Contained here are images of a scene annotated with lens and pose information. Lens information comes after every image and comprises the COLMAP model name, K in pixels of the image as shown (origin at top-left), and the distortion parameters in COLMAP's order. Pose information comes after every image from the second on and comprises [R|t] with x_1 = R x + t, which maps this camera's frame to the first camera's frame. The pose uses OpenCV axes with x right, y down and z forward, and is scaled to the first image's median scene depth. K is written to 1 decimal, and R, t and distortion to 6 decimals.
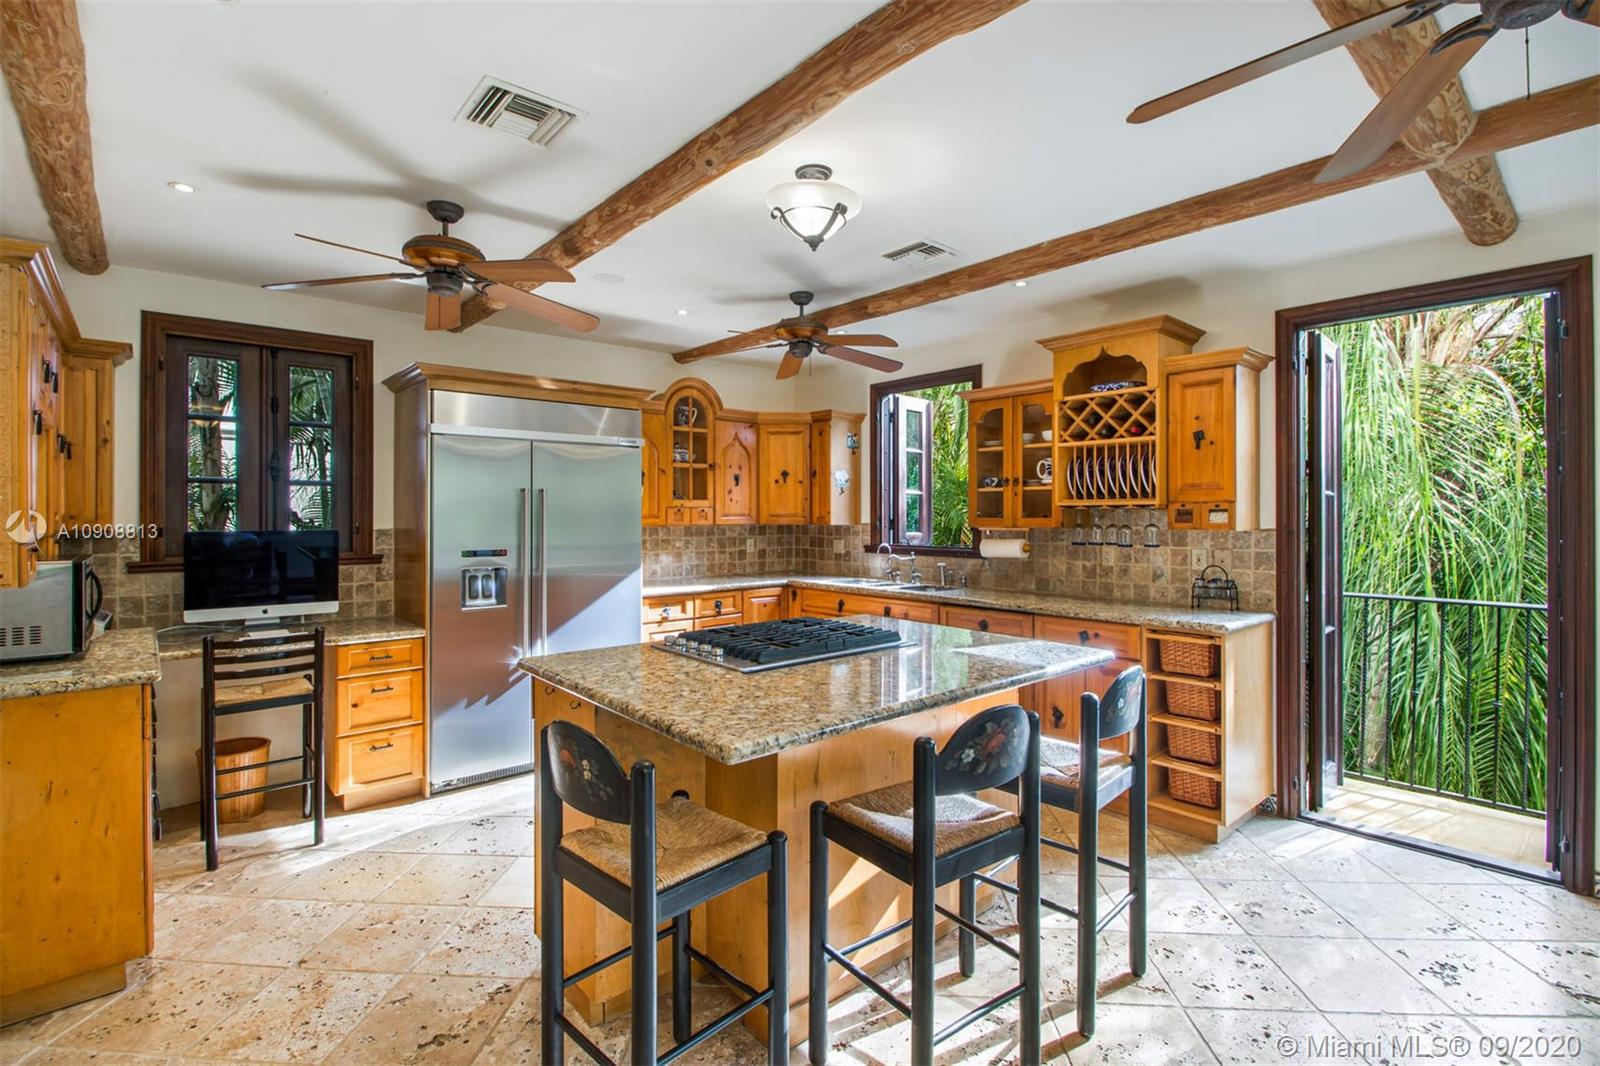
lens RADIAL K [[728.3, 0, 809.7], [0, 728.3, 519.1], [0, 0, 1]] dist [0.000254, -0.012691]
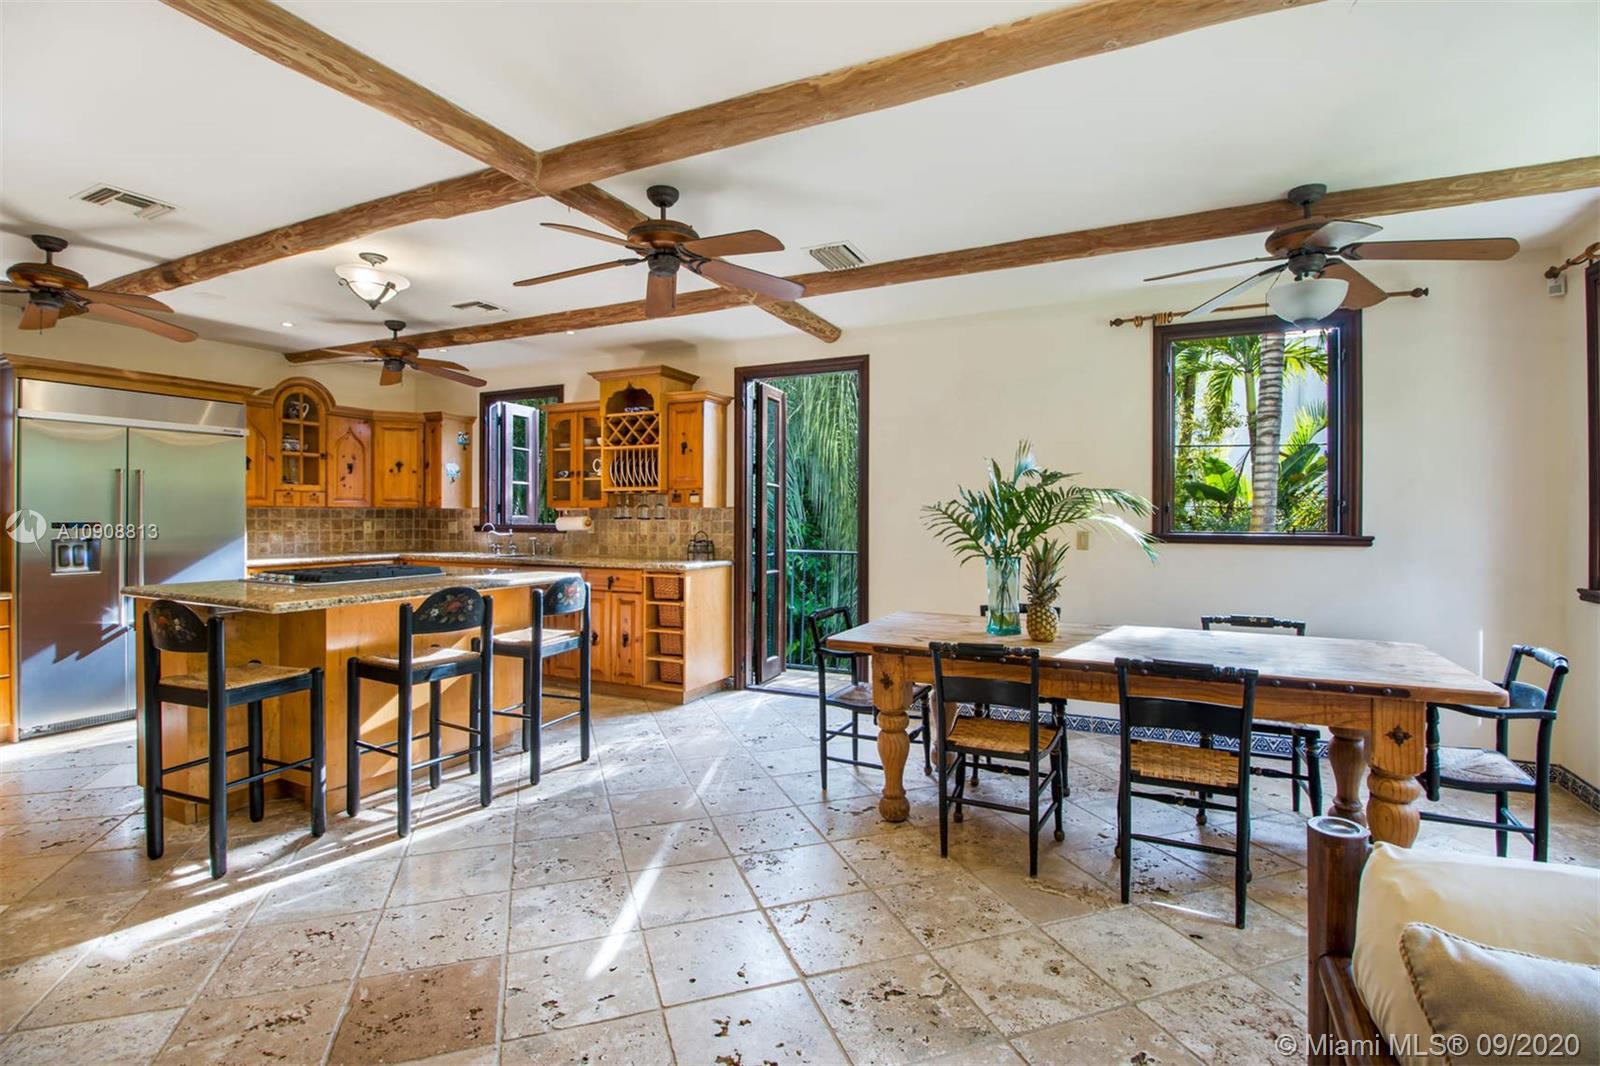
lens RADIAL K [[728.3, 0, 809.7], [0, 728.3, 519.1], [0, 0, 1]] dist [0.000254, -0.012691]
pose [[0.919295, 0.000573, 0.393570, 0.153006], [0.000173, 0.999998, -0.001859, 0.037916], [-0.393570, 0.001777, 0.919293, -0.448696]]
